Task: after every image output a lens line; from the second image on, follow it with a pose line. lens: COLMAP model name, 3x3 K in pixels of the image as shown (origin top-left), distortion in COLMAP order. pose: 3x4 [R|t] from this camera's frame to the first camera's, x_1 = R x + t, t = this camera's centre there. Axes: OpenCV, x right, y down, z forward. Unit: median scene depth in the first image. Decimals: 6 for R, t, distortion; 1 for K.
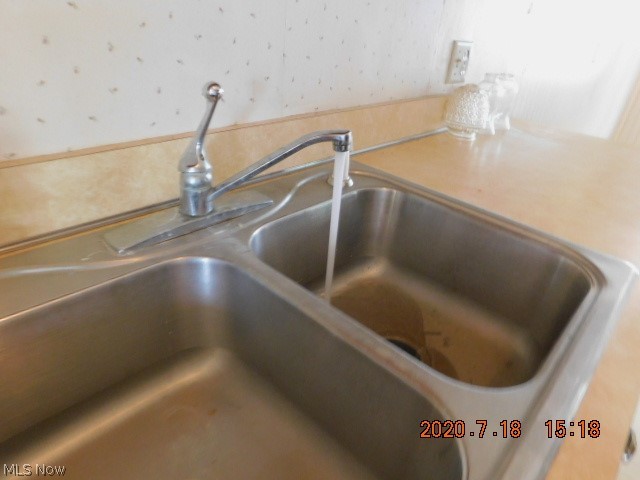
lens RADIAL K [[428.1, 0, 316.3], [0, 428.1, 241.2], [0, 0, 1]] dist [-0.045521, 0.038036]
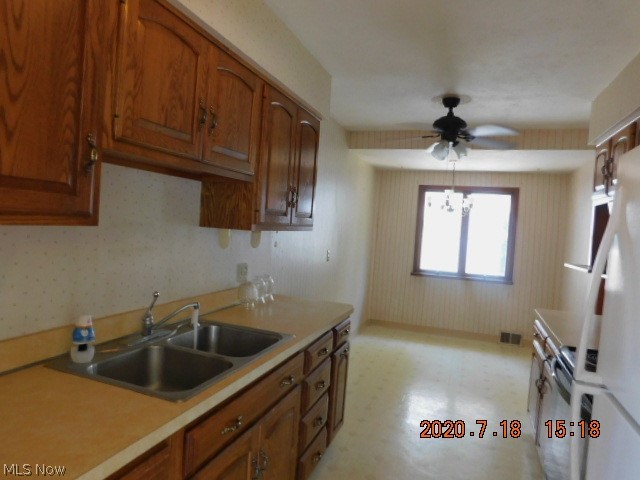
lens RADIAL K [[428.1, 0, 318.0], [0, 428.1, 241.5], [0, 0, 1]] dist [-0.045521, 0.038036]
pose [[0.921698, -0.037040, 0.386136, -0.236341], [0.195135, 0.904585, -0.379010, 0.534273], [-0.335255, 0.424681, 0.840982, -1.637502]]
